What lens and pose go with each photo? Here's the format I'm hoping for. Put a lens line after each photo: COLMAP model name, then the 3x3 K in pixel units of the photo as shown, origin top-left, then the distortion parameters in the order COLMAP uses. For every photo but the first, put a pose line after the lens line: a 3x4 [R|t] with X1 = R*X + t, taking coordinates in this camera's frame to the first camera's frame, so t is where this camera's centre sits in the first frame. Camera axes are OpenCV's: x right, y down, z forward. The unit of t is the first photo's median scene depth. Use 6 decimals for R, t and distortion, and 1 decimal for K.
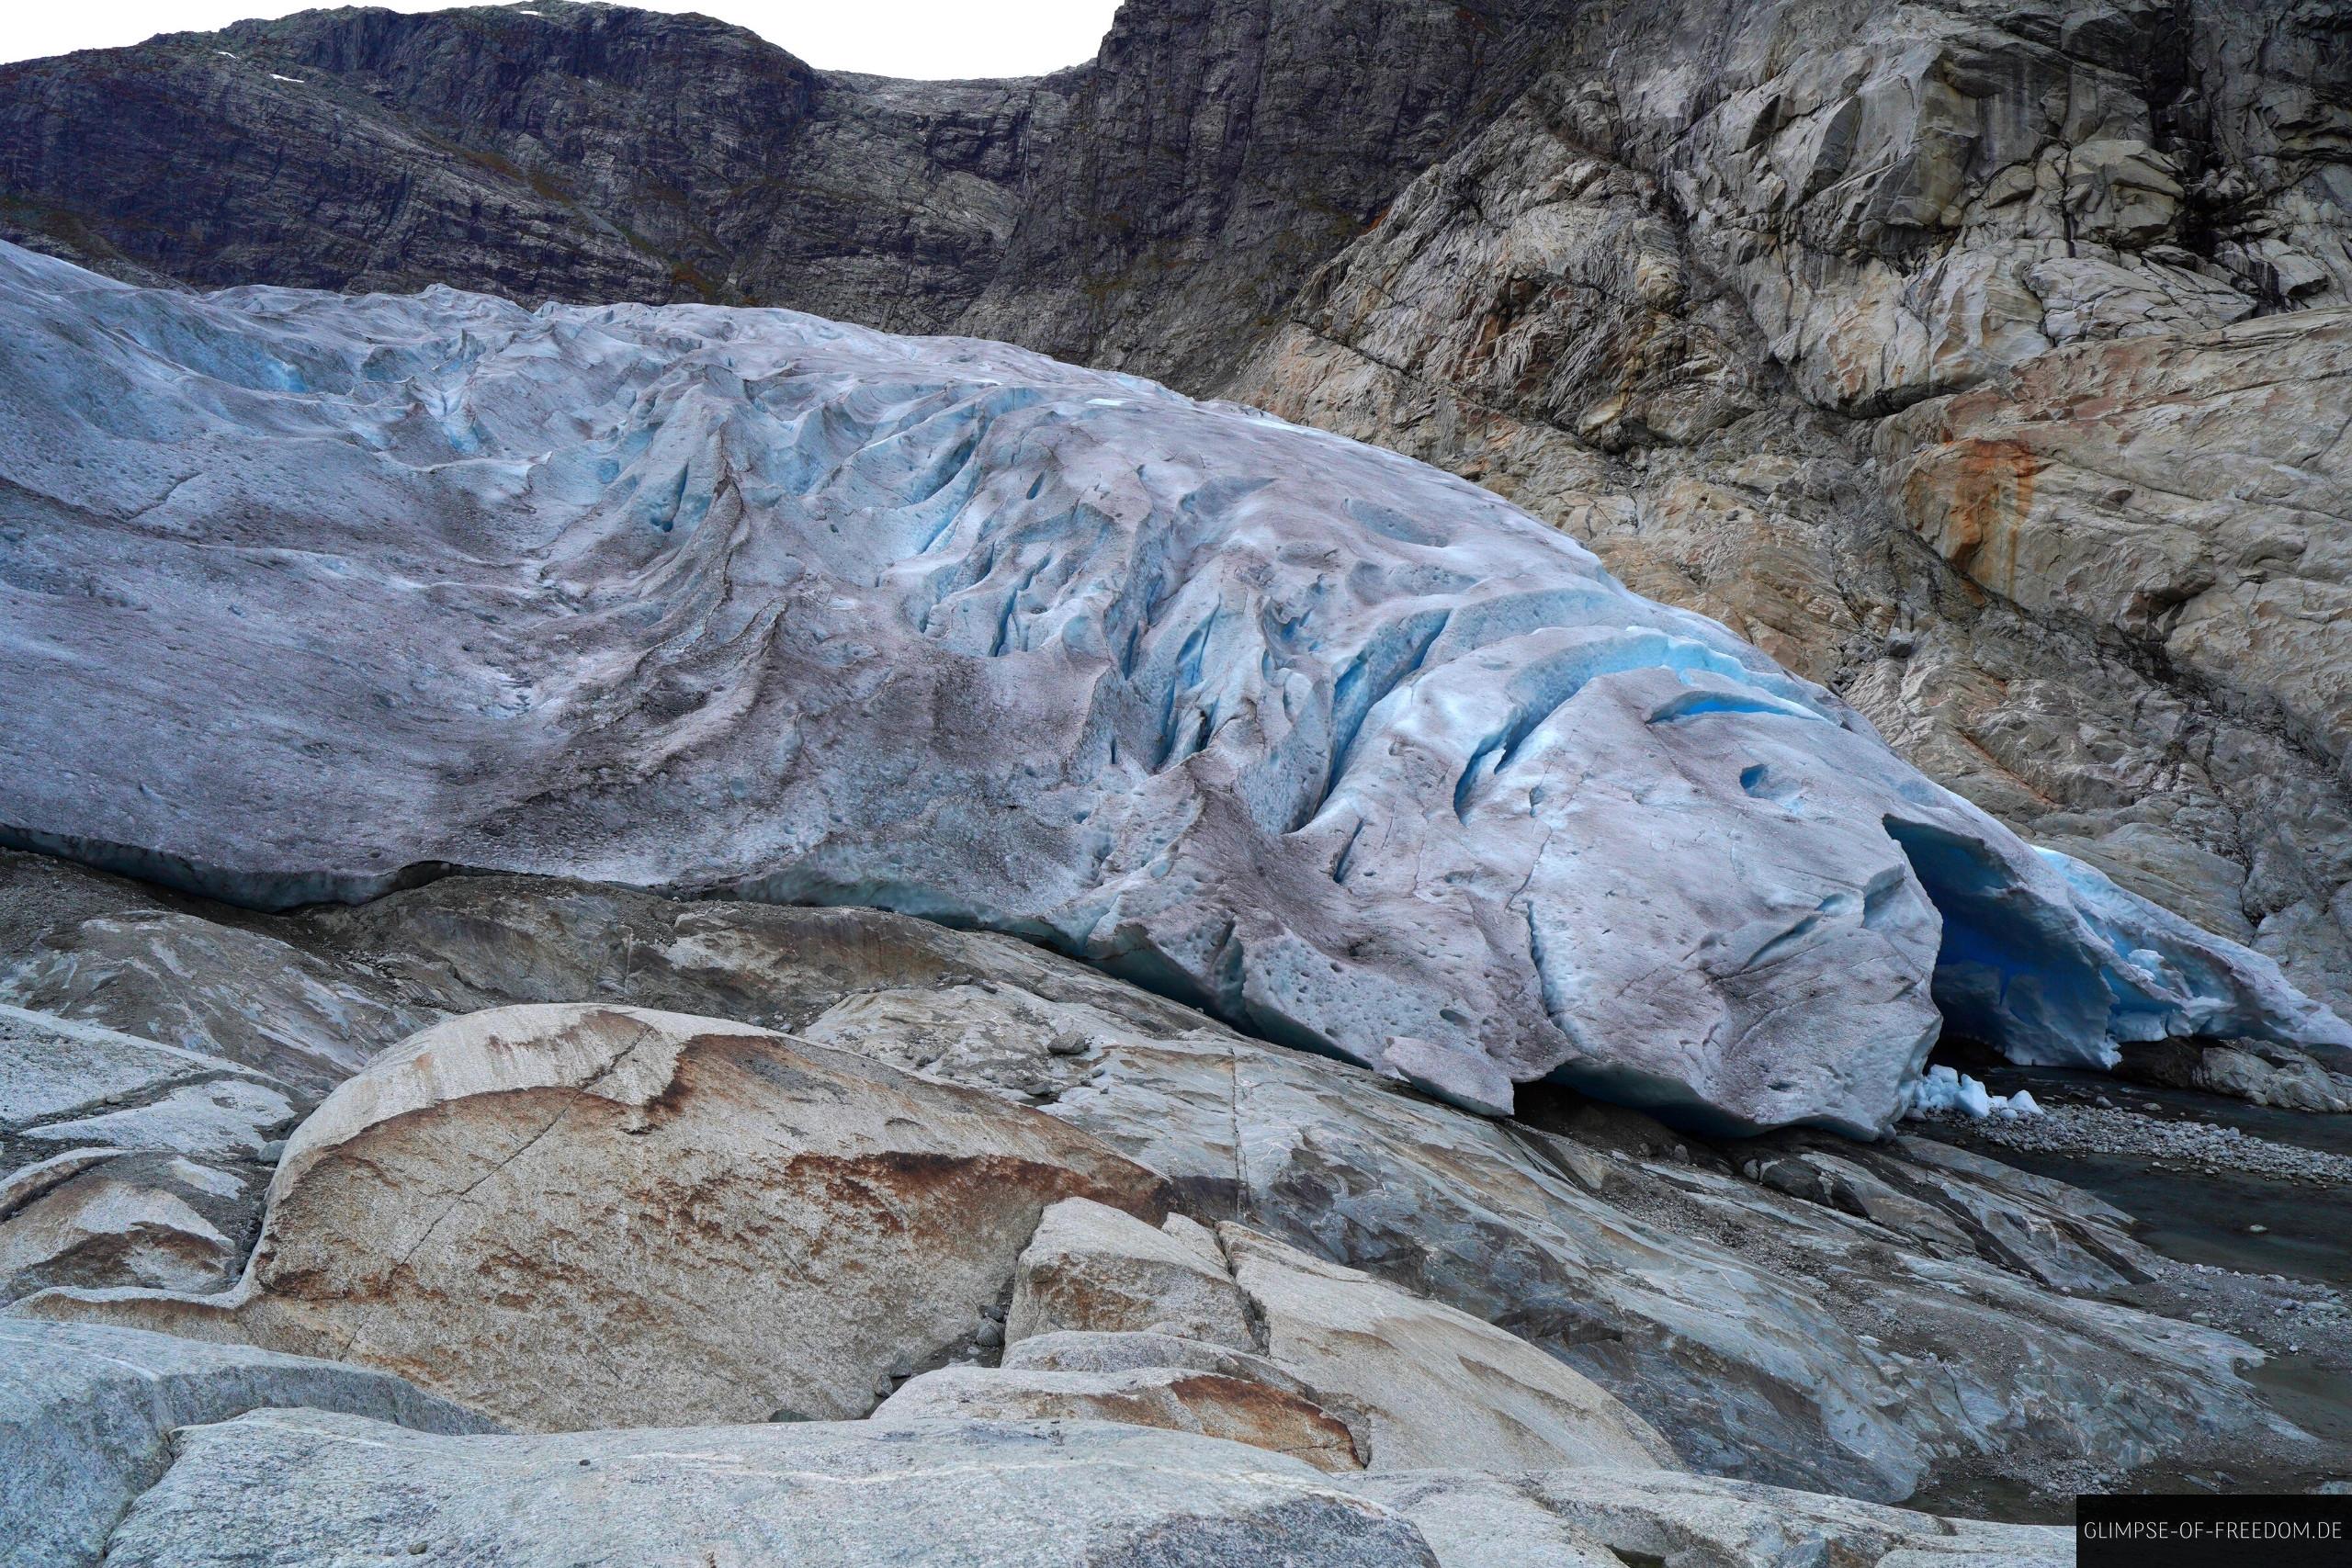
lens RADIAL K [[1613.4, 0, 1183.8], [0, 1613.4, 788.8], [0, 0, 1]] dist [0.001905, -0.003441]
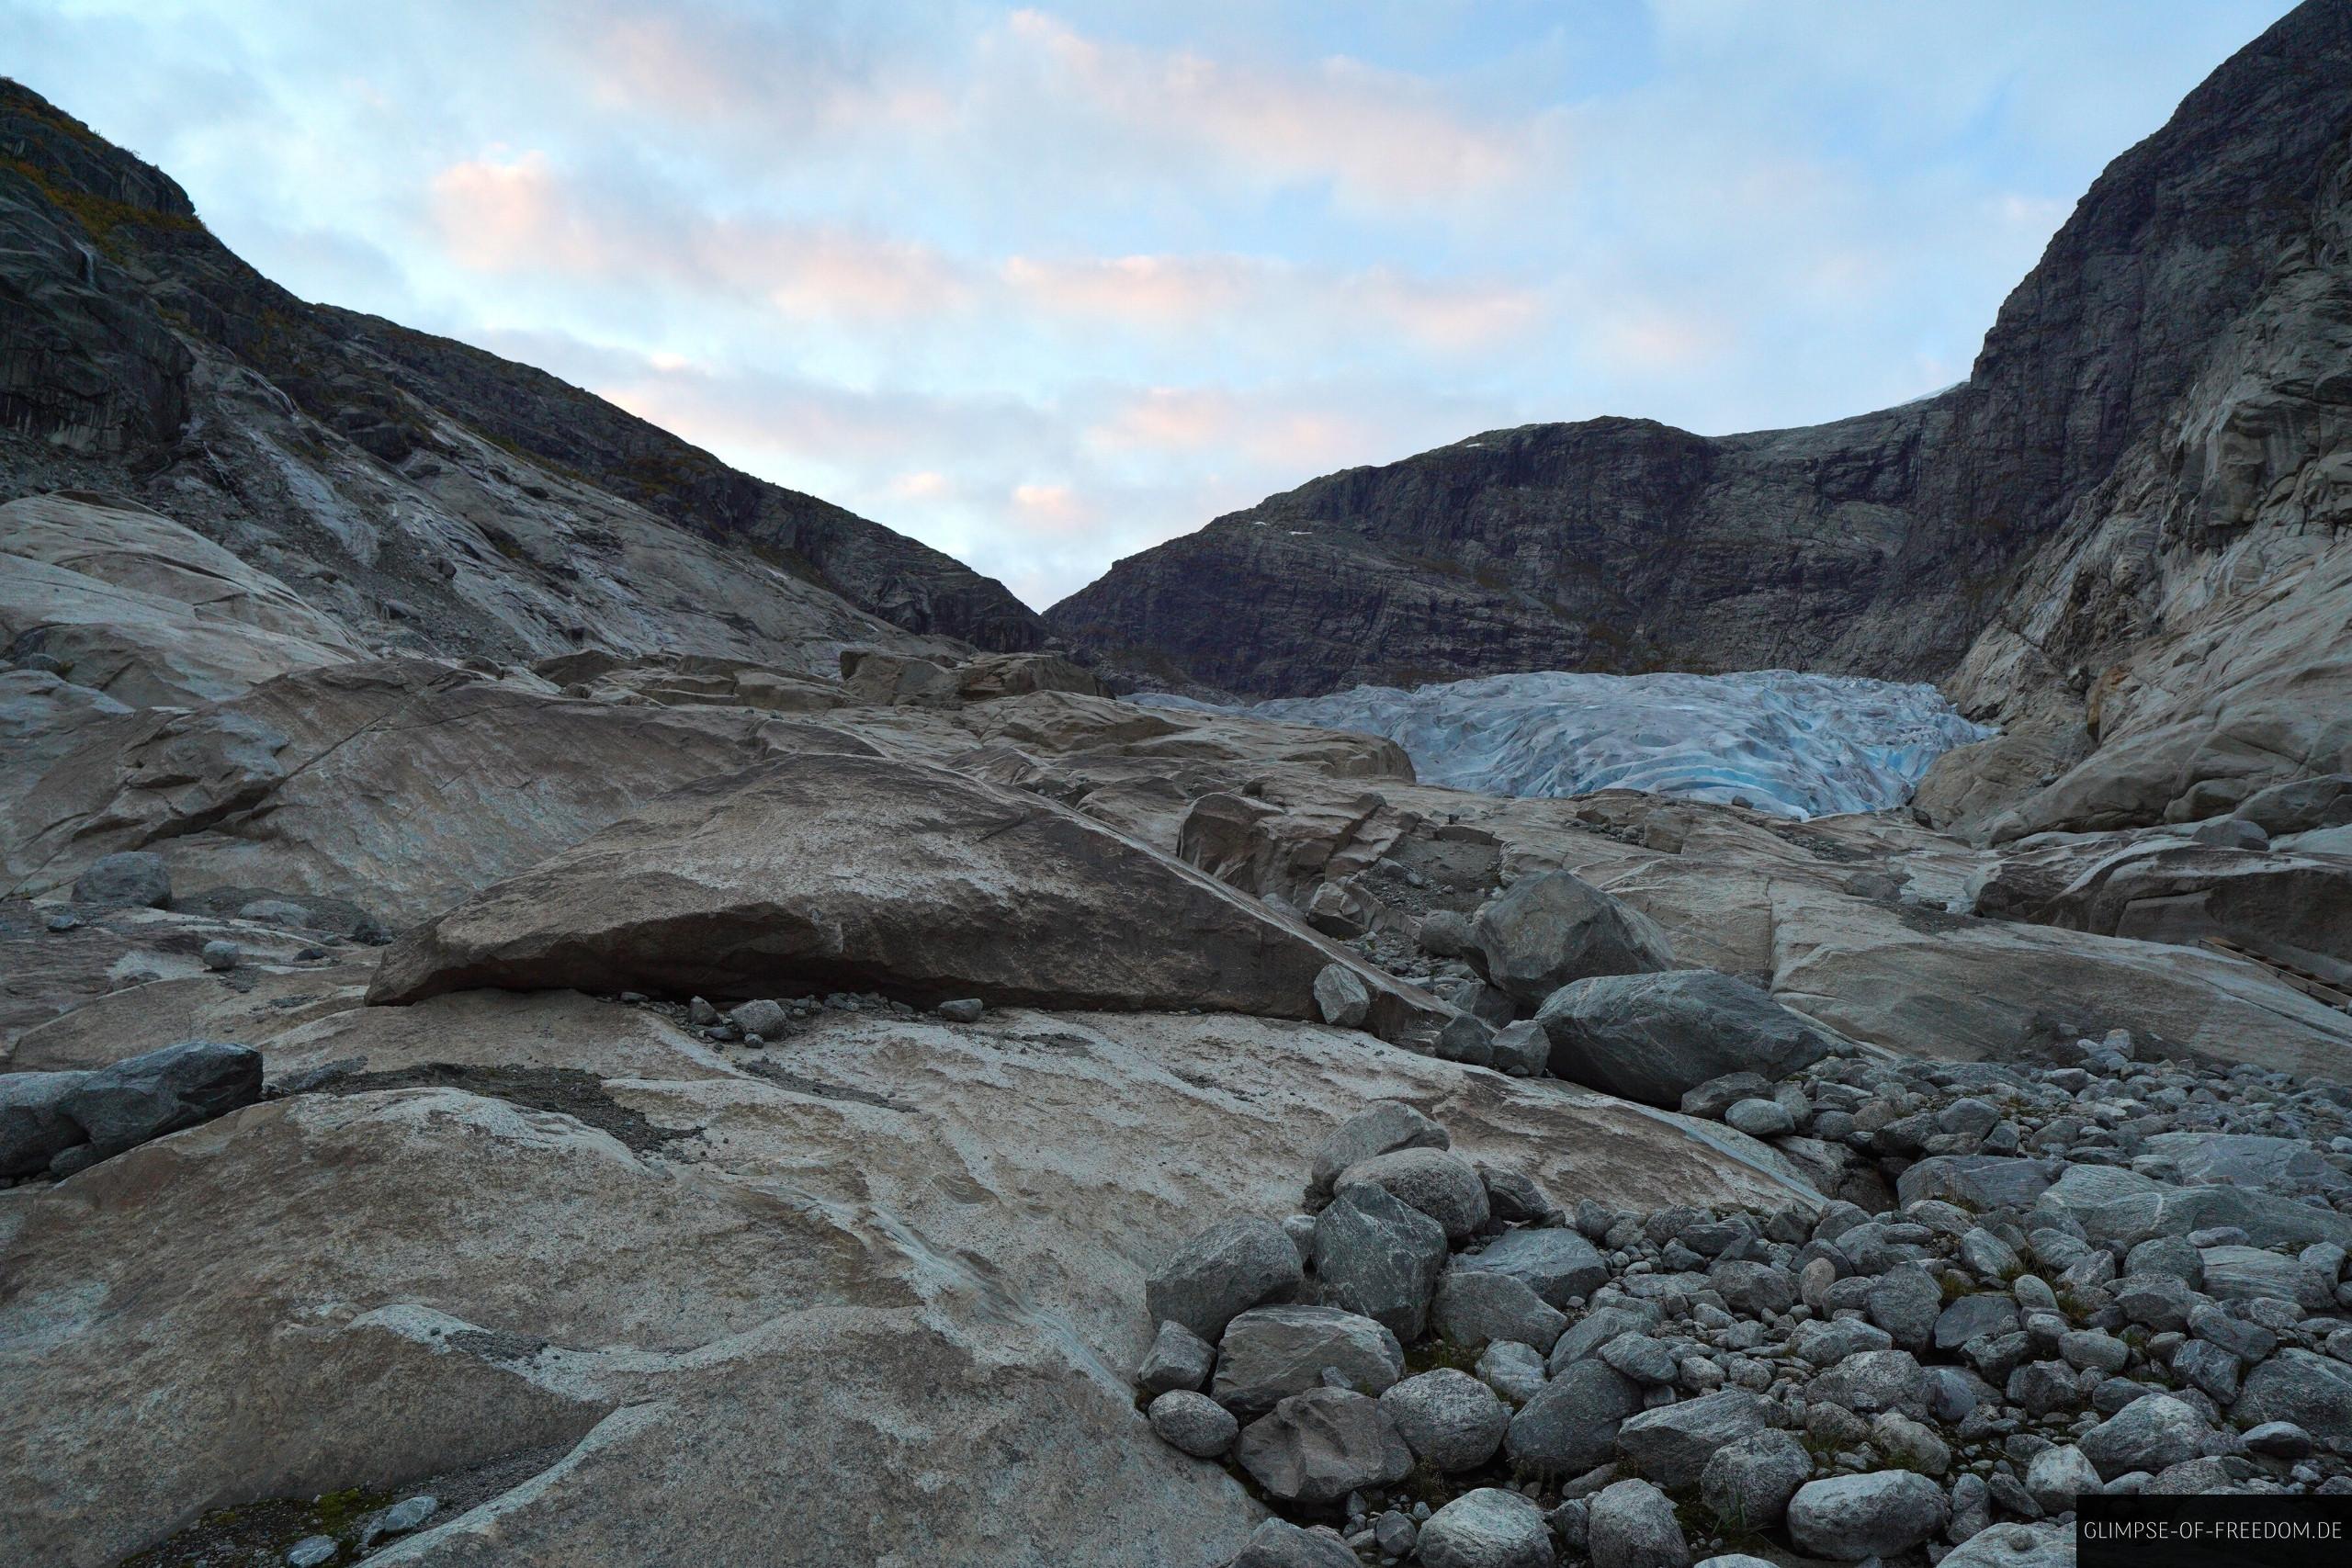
lens RADIAL K [[1613.4, 0, 1176.8], [0, 1613.4, 785.7], [0, 0, 1]] dist [0.001905, -0.003441]
pose [[0.834481, -0.095990, -0.542612, 0.057202], [-0.017605, 0.979564, -0.200362, 0.028045], [0.550756, 0.176751, 0.815737, -0.097140]]
